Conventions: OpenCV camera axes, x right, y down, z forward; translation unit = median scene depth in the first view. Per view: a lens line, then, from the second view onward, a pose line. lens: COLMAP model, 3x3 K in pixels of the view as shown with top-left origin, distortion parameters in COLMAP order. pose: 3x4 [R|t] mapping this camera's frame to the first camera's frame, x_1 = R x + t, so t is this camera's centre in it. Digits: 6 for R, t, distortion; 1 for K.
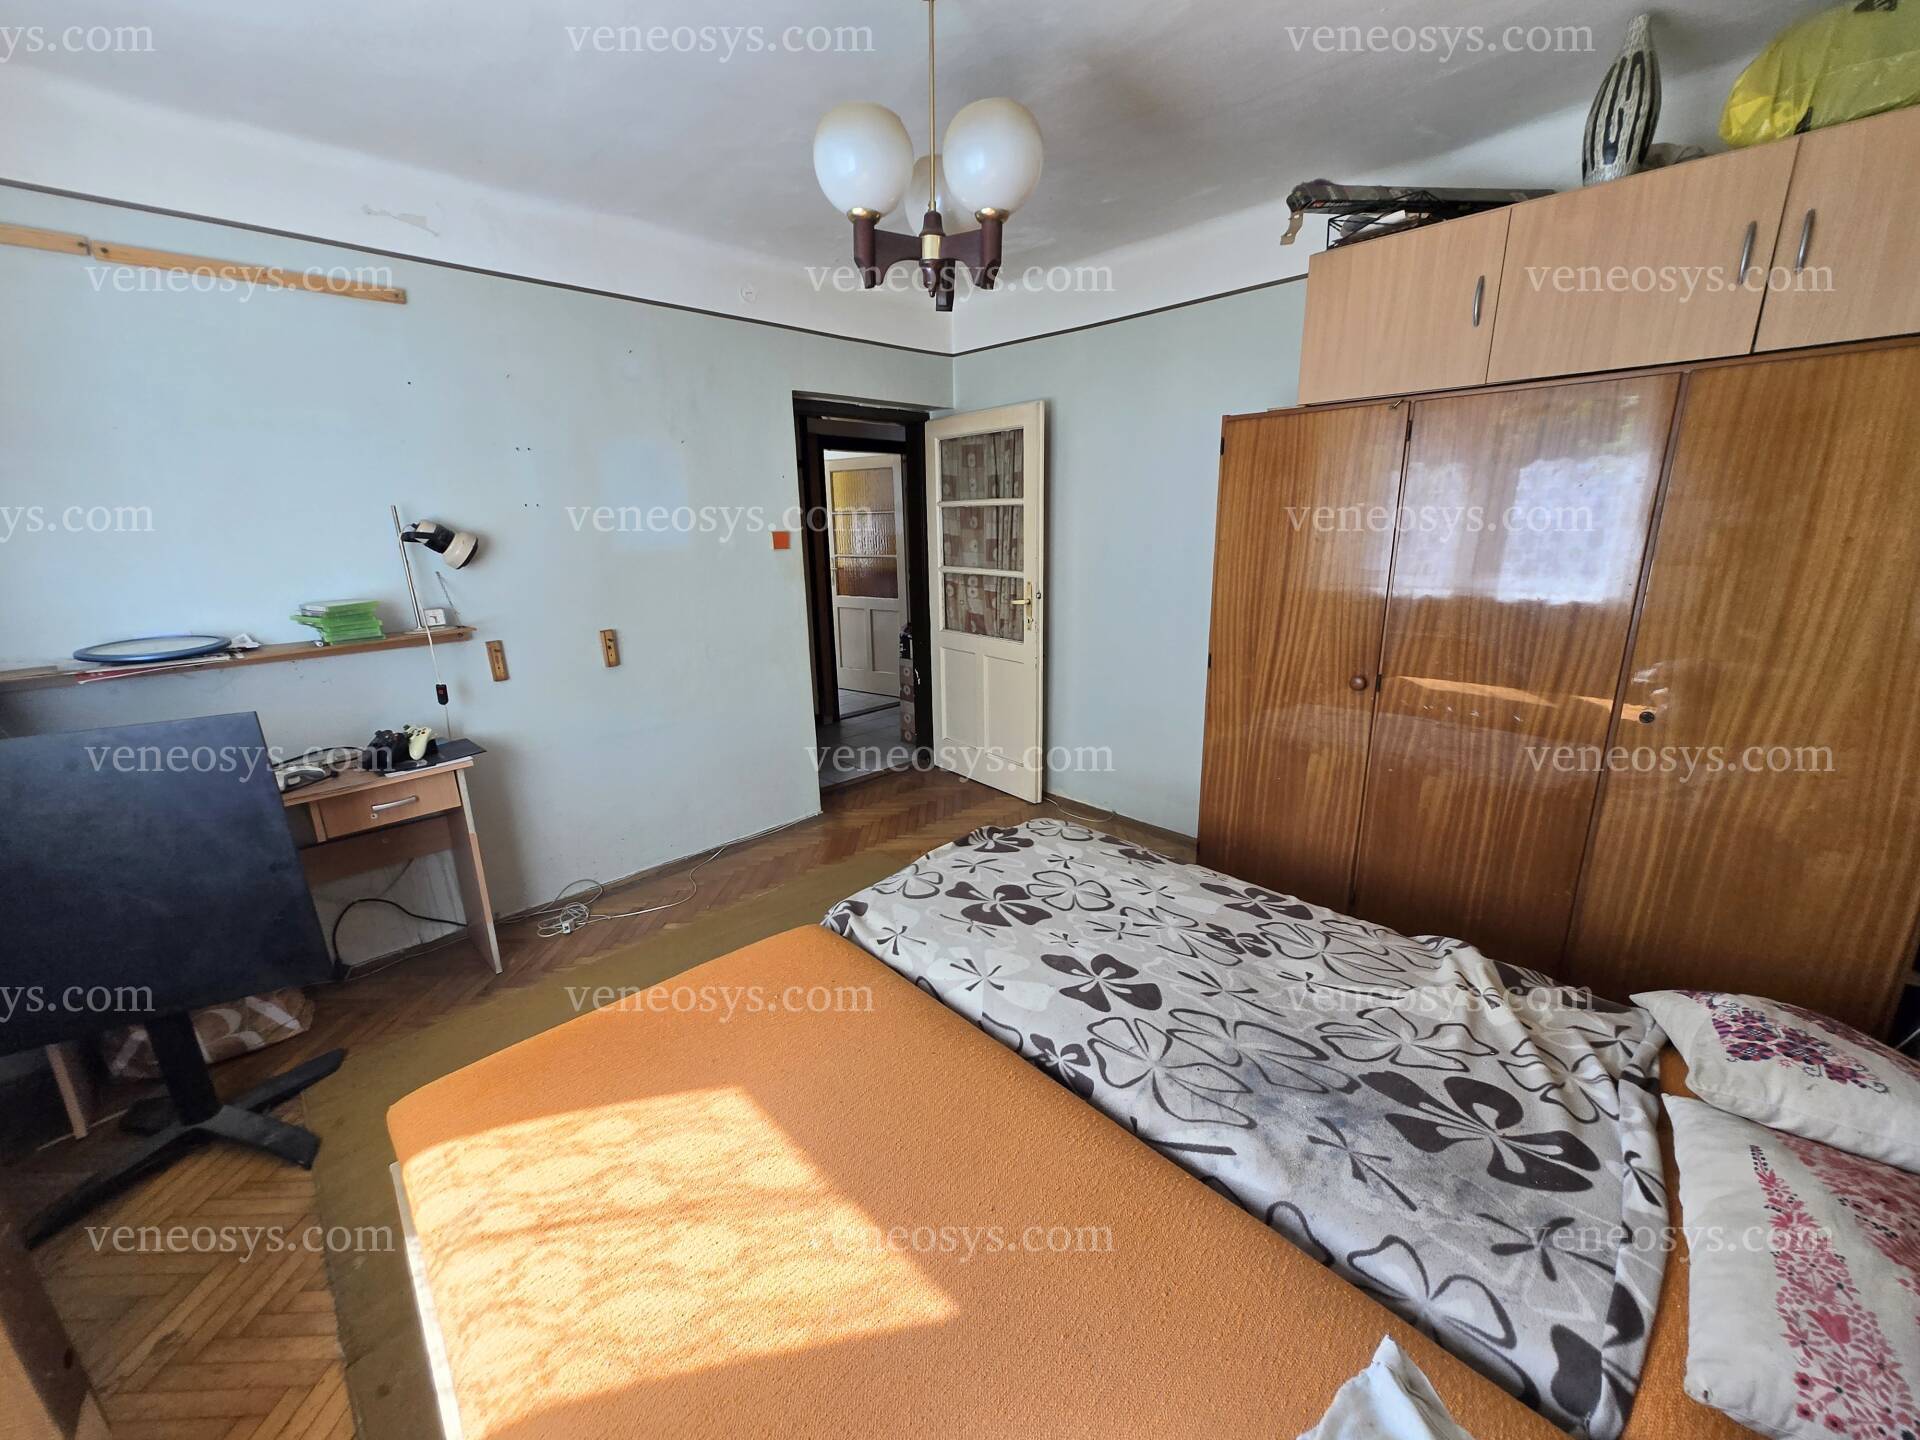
lens RADIAL K [[742.7, 0, 962.8], [0, 742.7, 717.2], [0, 0, 1]] dist [-0.002723, -0.000142]
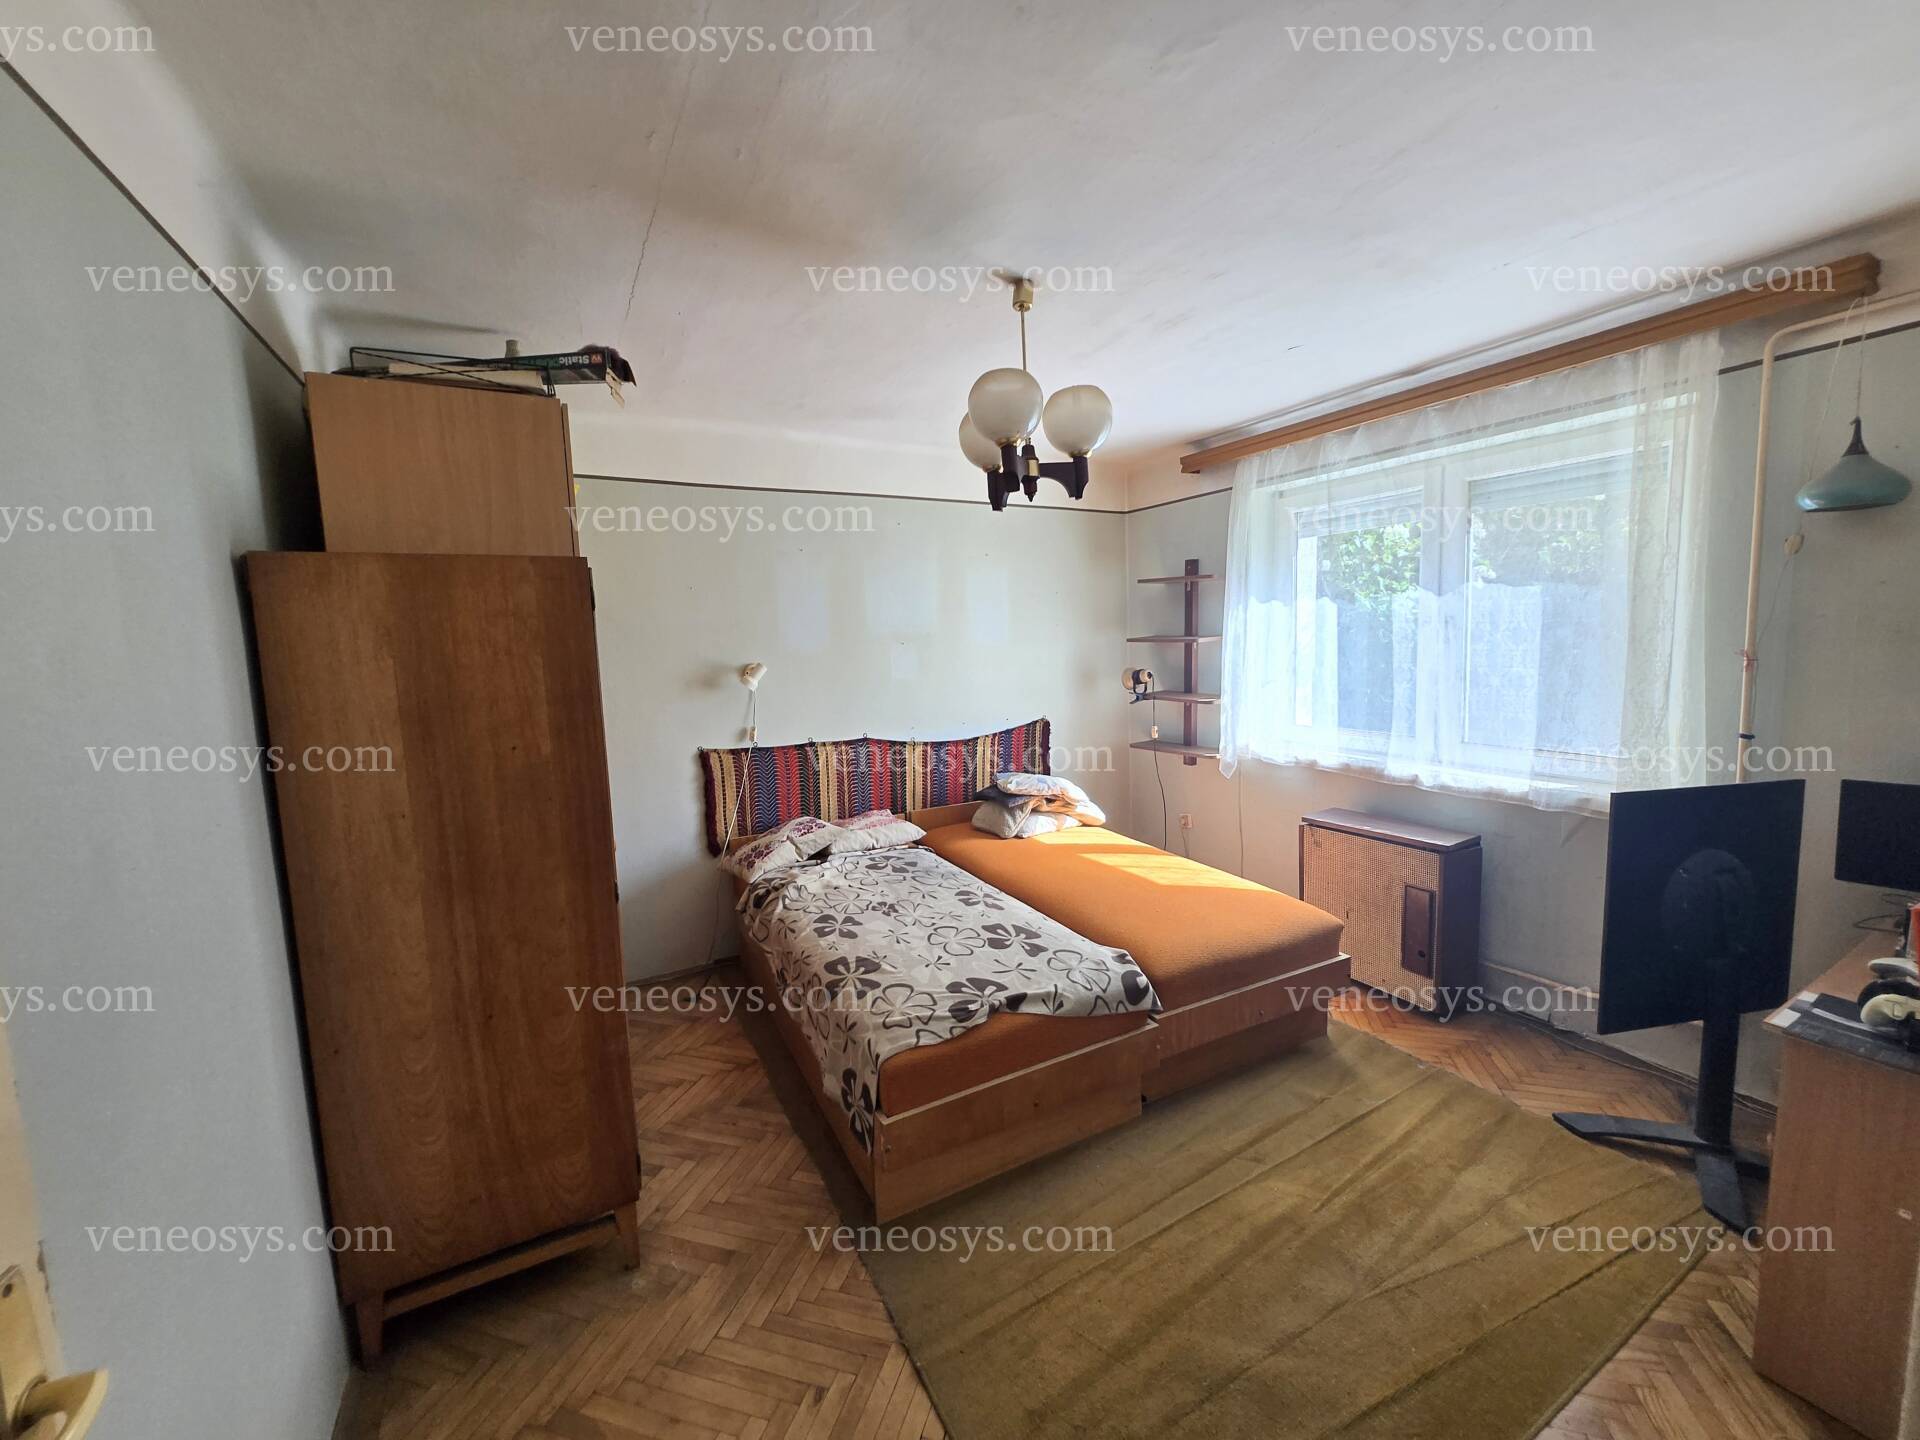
lens RADIAL K [[742.7, 0, 962.8], [0, 742.7, 717.2], [0, 0, 1]] dist [-0.002723, -0.000142]
pose [[-0.961658, 0.023830, 0.273214, -0.256378], [0.123336, 0.927370, 0.353231, -0.640961], [-0.244953, 0.373385, -0.894752, 2.179975]]
